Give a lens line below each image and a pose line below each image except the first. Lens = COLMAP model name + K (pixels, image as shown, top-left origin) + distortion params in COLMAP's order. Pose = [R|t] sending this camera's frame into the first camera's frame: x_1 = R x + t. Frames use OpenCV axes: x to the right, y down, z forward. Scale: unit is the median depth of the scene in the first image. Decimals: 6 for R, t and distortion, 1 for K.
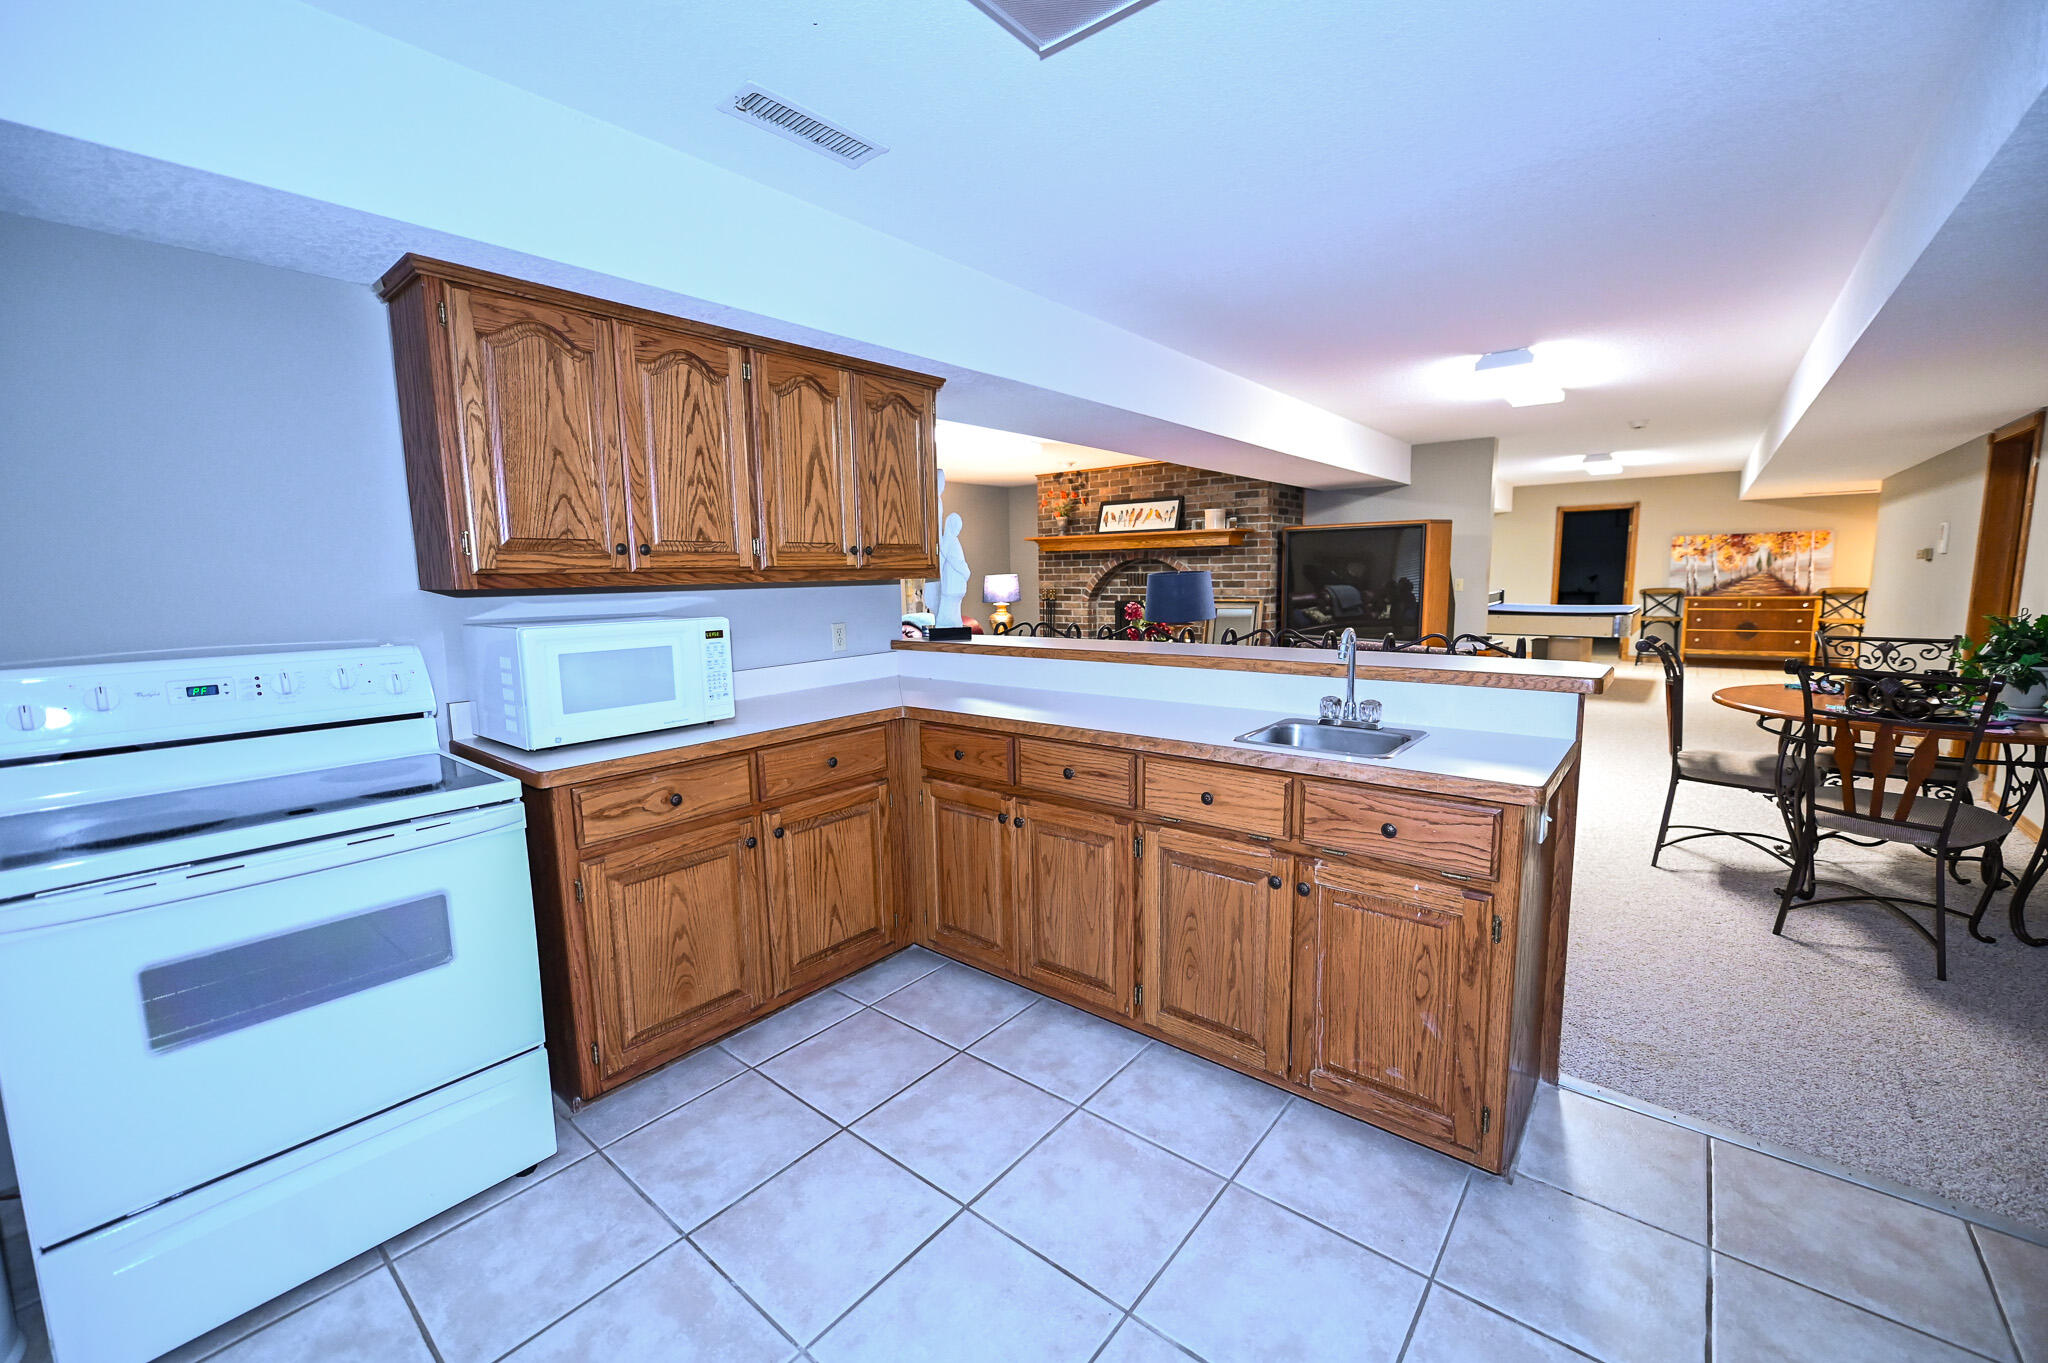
lens RADIAL K [[813.7, 0, 1034.7], [0, 813.7, 683.7], [0, 0, 1]] dist [-0.005865, -0.000233]
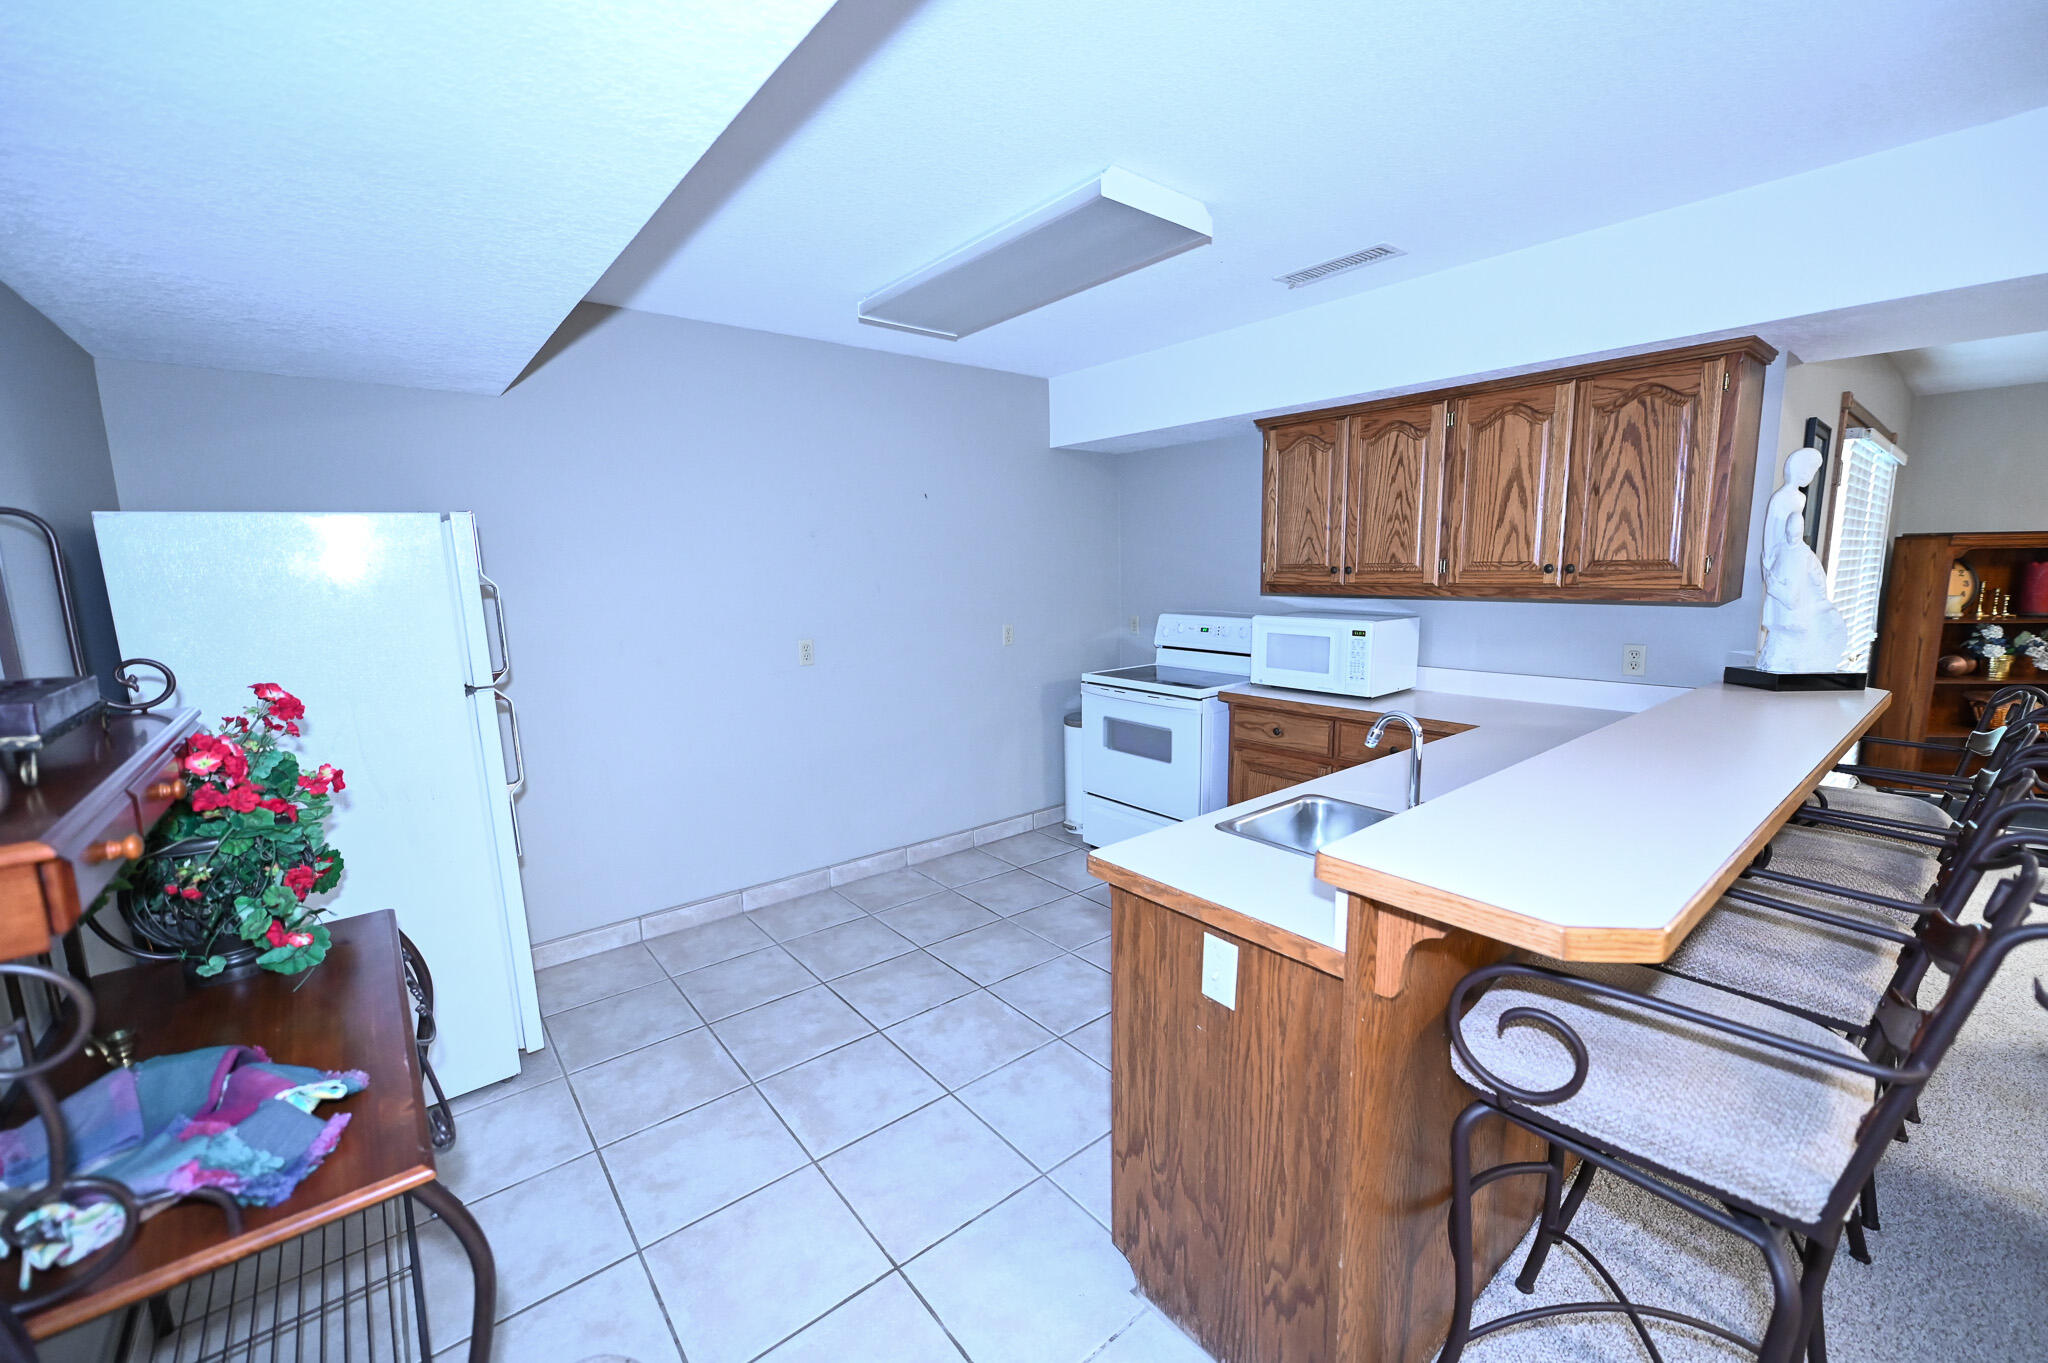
lens RADIAL K [[813.7, 0, 1034.5], [0, 813.7, 680.1], [0, 0, 1]] dist [-0.005865, -0.000233]
pose [[-0.192233, 0.168149, -0.966836, 1.000872], [-0.106494, 0.975819, 0.190885, -0.178742], [0.975554, 0.139656, -0.169678, 0.677618]]
